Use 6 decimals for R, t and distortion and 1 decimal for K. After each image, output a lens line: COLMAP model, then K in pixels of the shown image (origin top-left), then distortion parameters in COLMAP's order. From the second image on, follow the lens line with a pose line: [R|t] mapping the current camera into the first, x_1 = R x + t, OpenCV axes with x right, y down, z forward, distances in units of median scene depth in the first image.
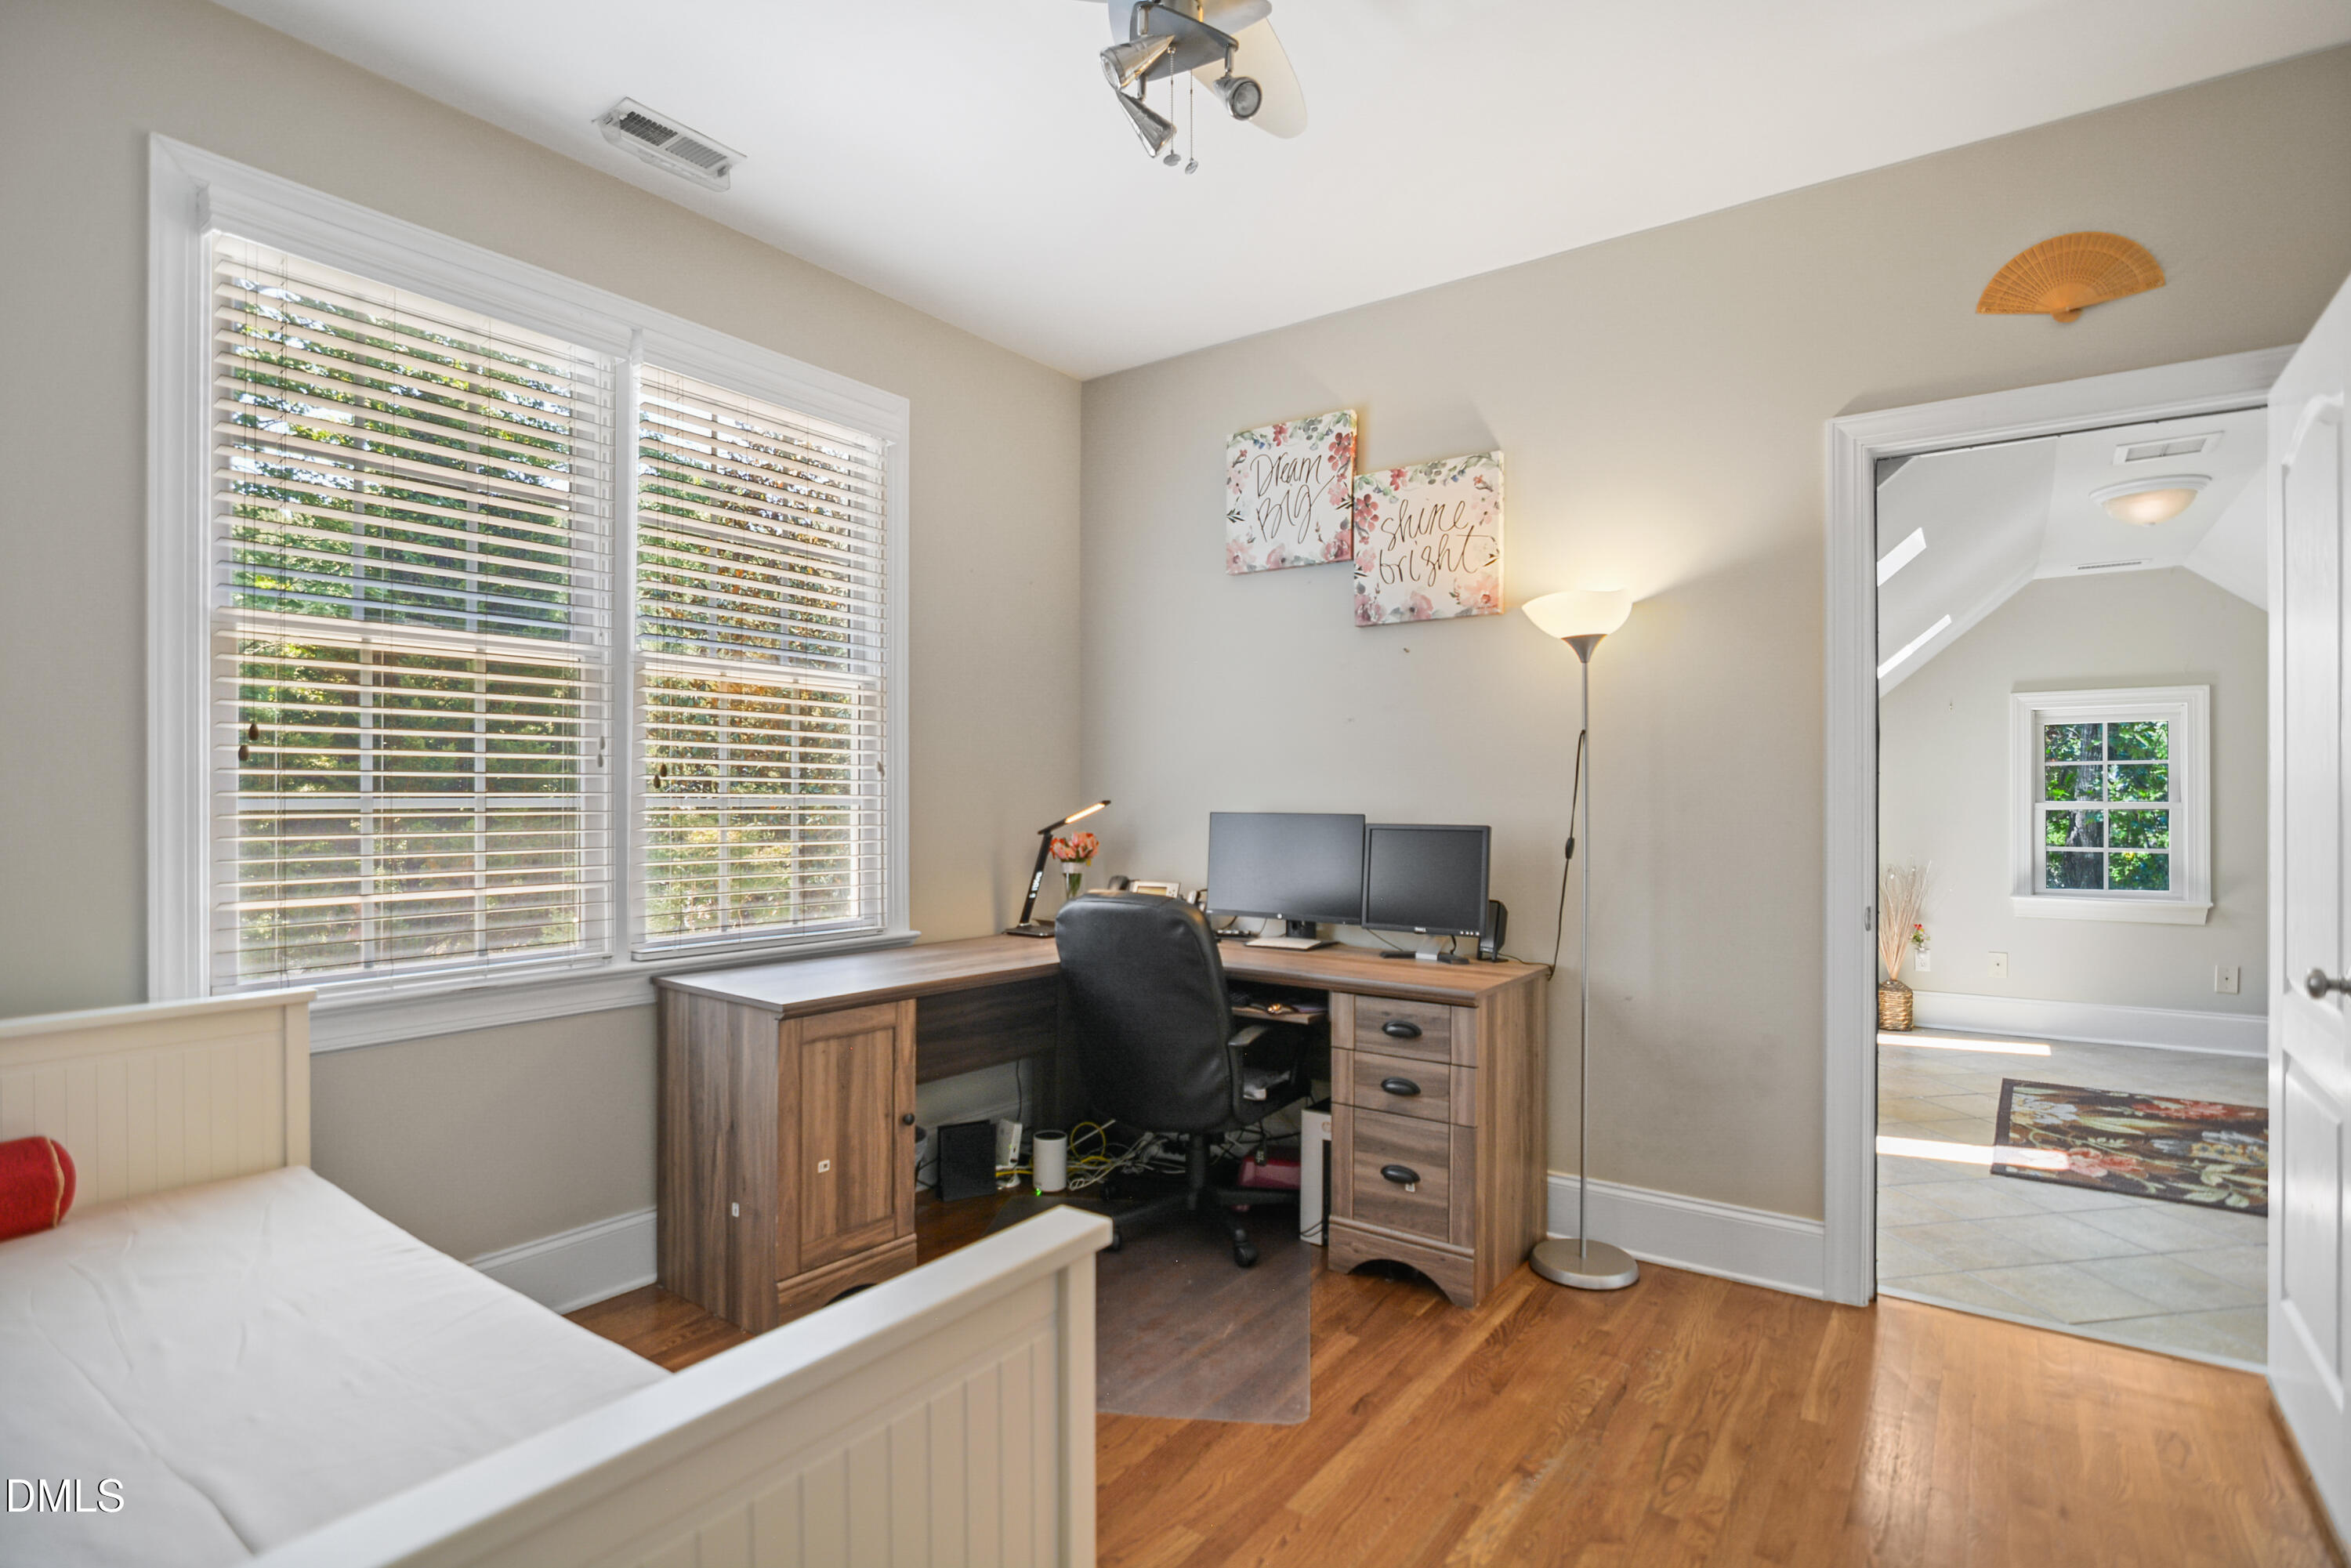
lens RADIAL K [[1168.6, 0, 1163.0], [0, 1168.6, 793.6], [0, 0, 1]] dist [-0.032548, 0.010139]
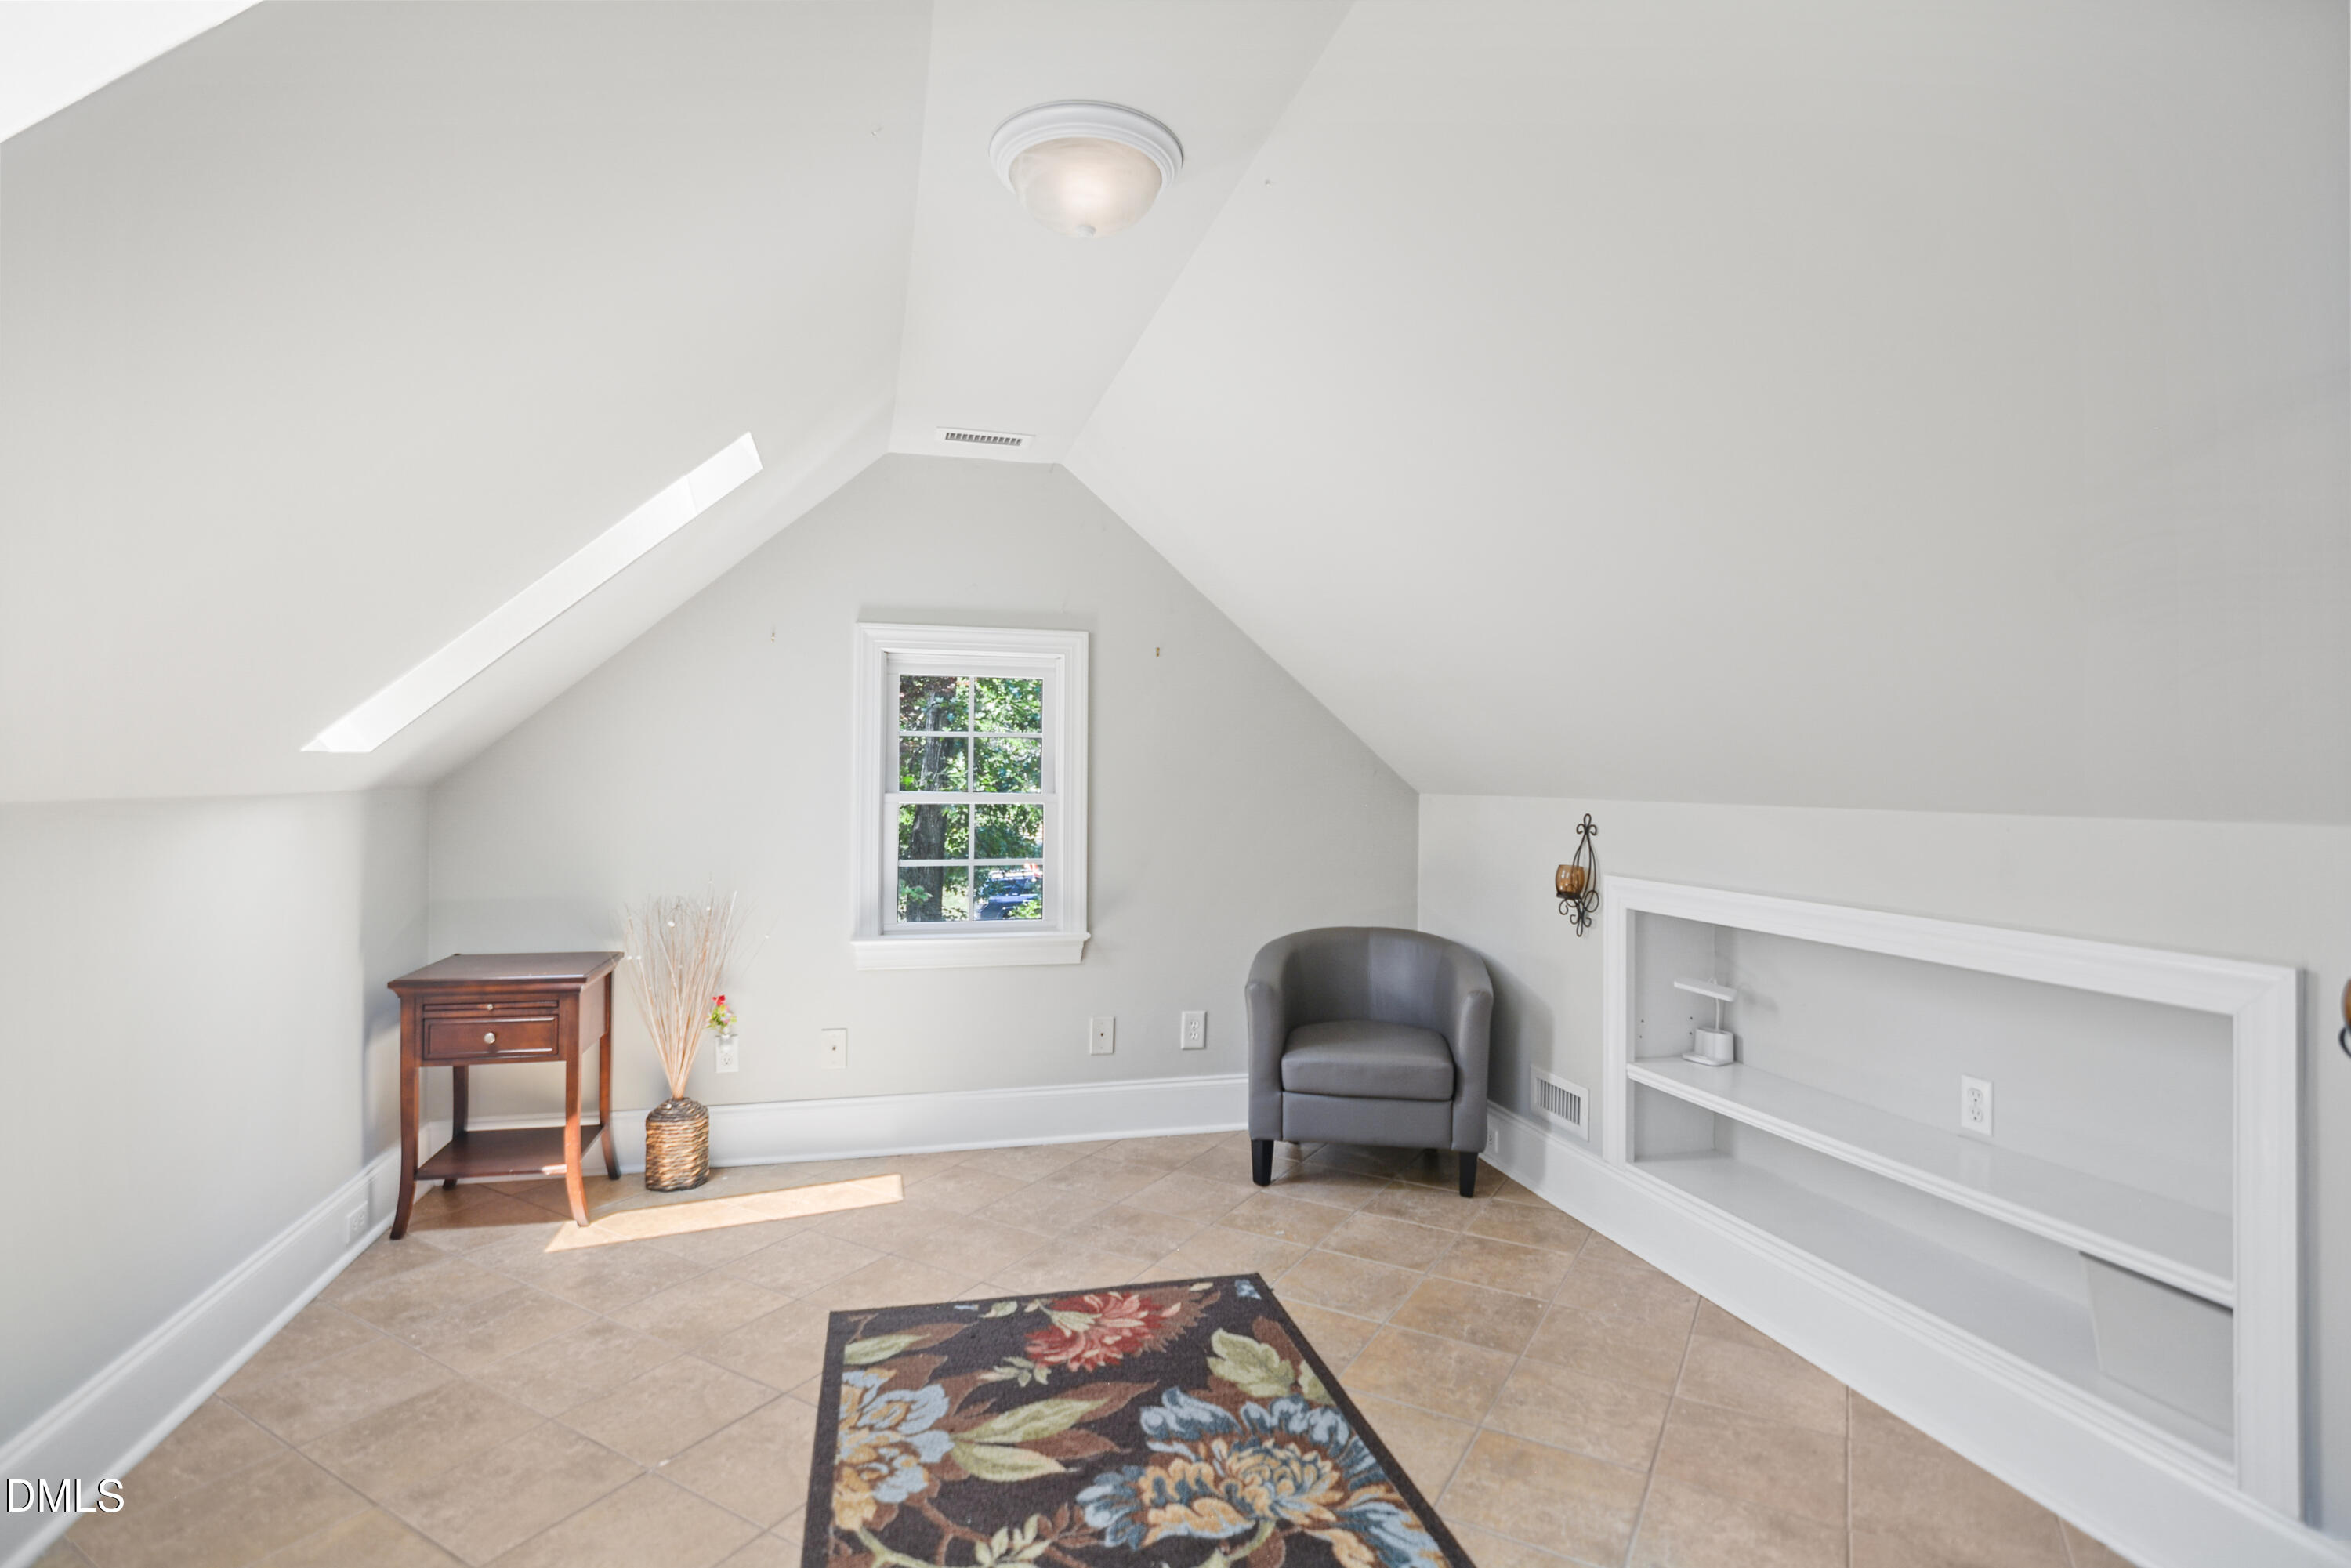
lens RADIAL K [[1168.6, 0, 1157.4], [0, 1168.6, 776.0], [0, 0, 1]] dist [-0.032548, 0.010139]
pose [[0.643135, 0.008581, 0.765705, 0.356477], [-0.011063, 0.999937, -0.001913, -0.002168], [-0.765673, -0.007240, 0.643190, 0.463881]]
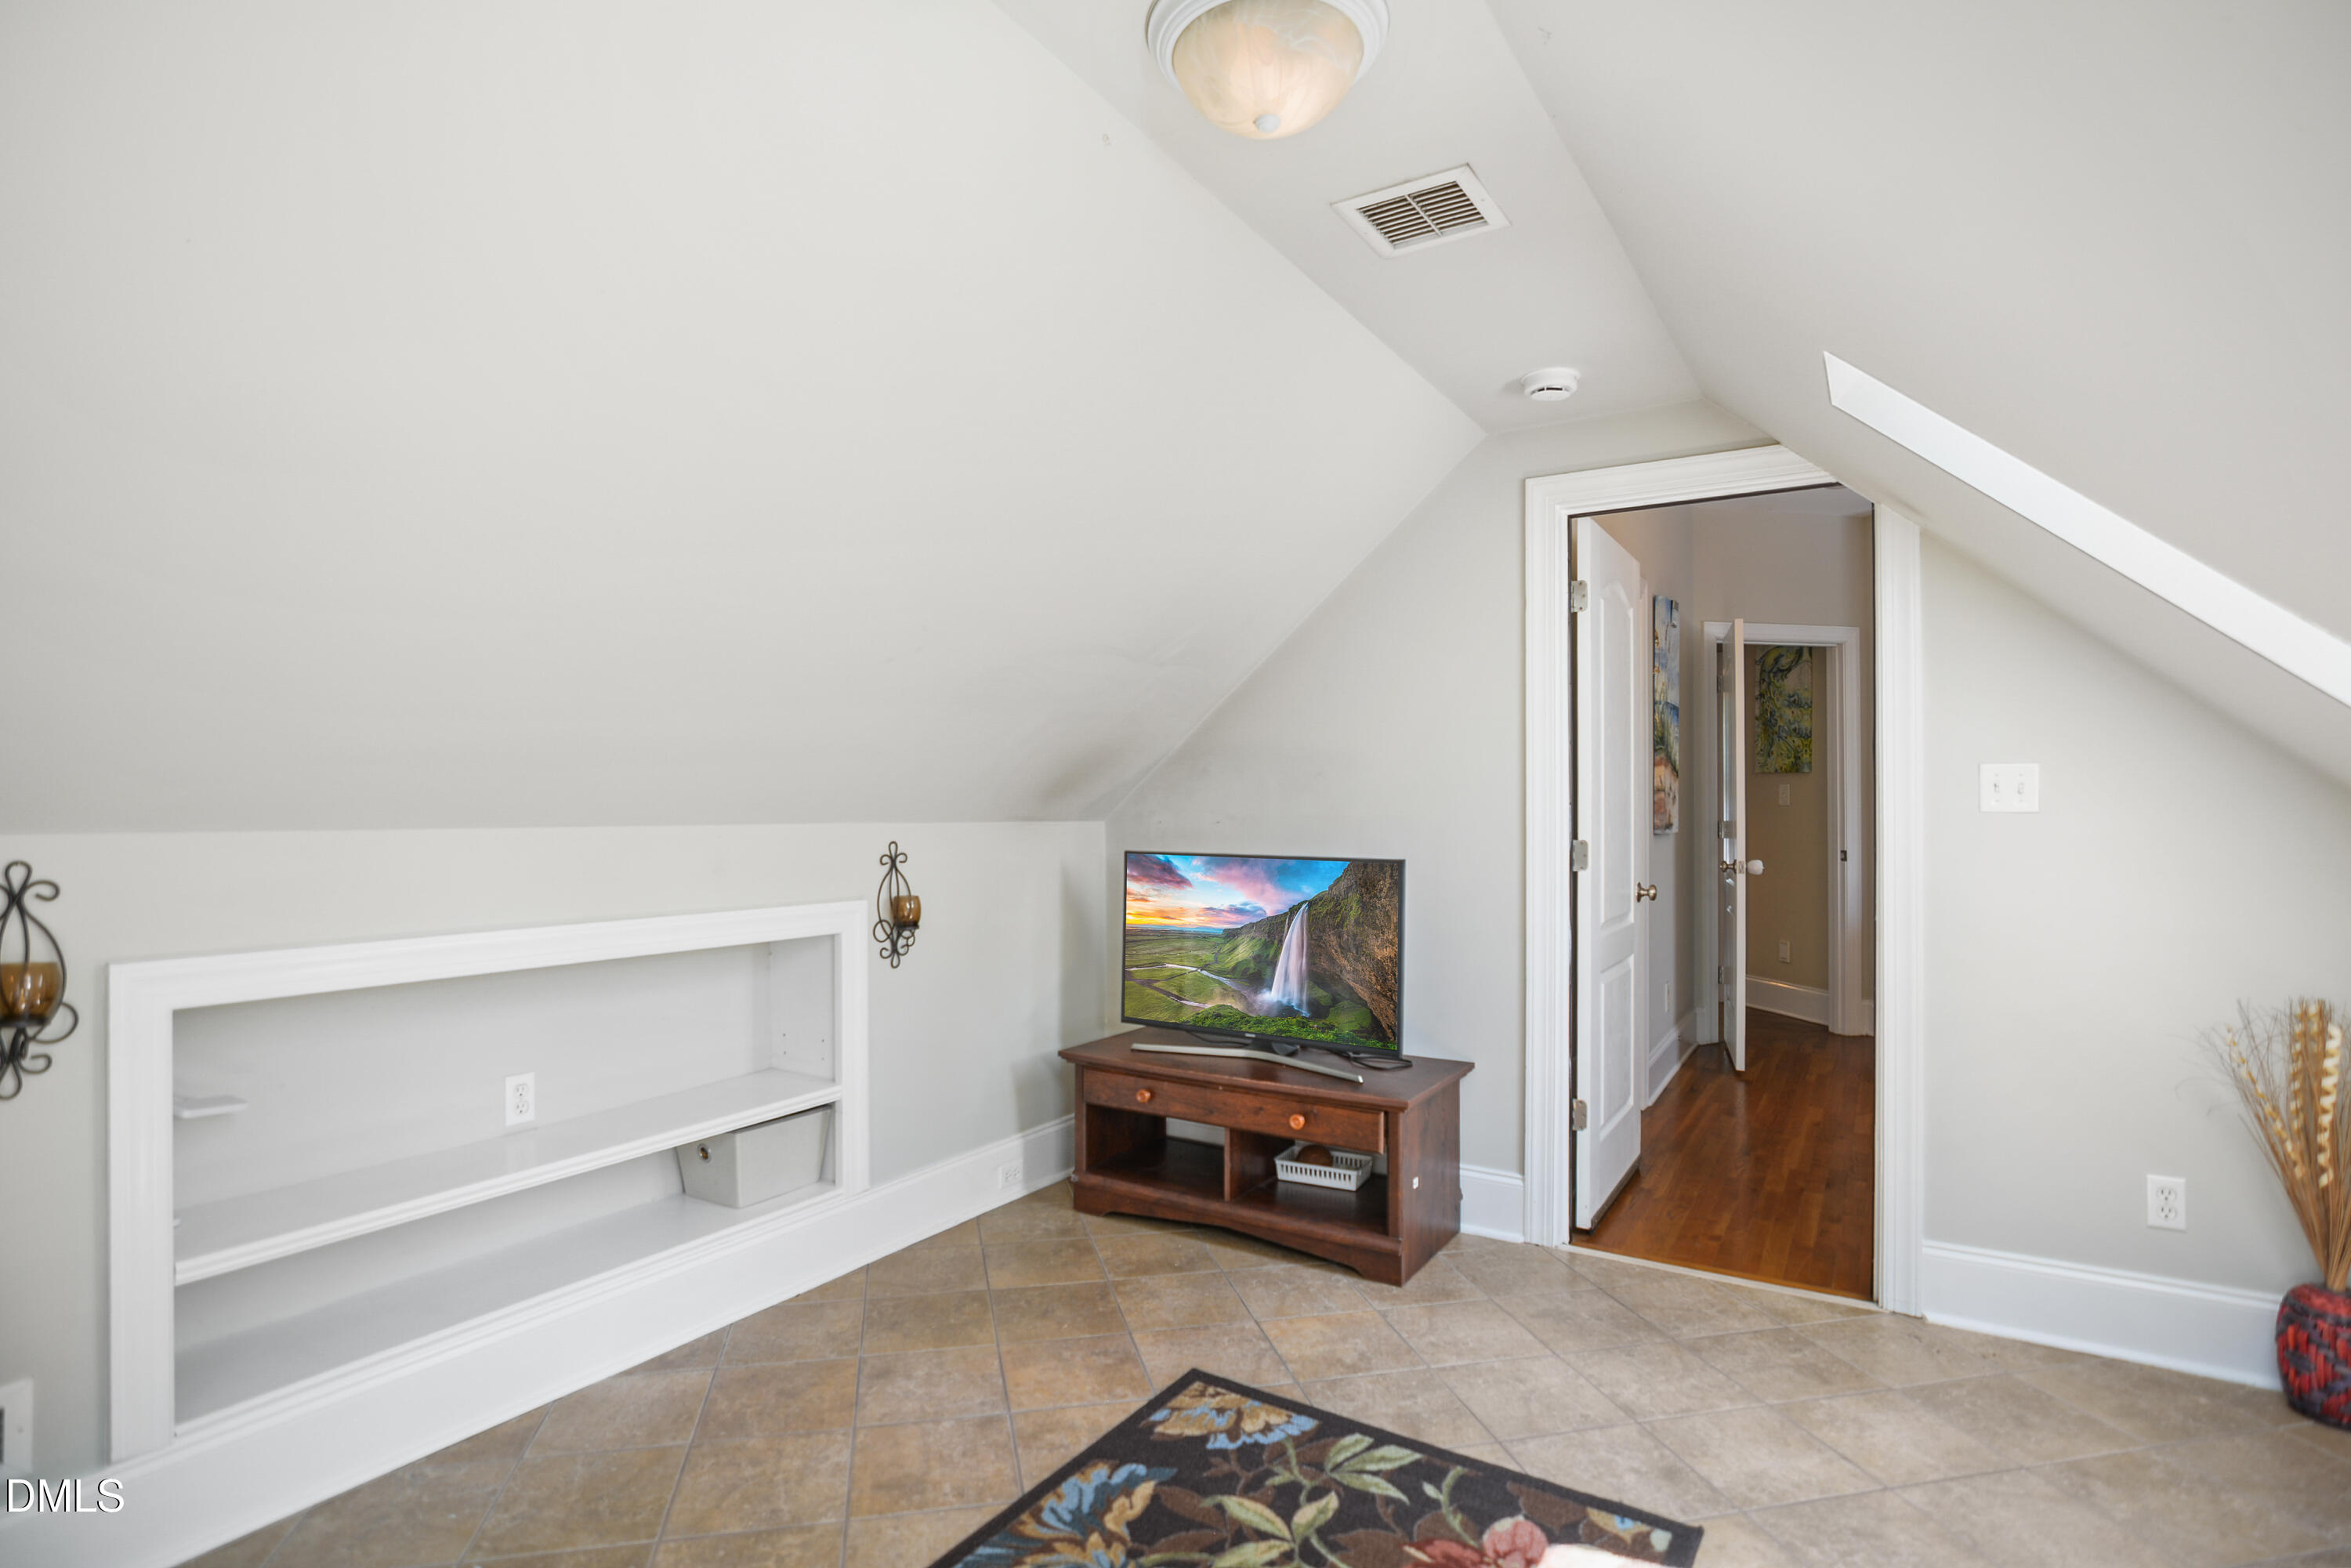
lens RADIAL K [[1168.6, 0, 1178.3], [0, 1168.6, 797.9], [0, 0, 1]] dist [-0.032548, 0.010139]
pose [[-0.997505, 0.004081, -0.070474, 0.659689], [0.004662, 0.999956, -0.008093, 0.000617], [0.070438, -0.008402, -0.997481, 1.001445]]
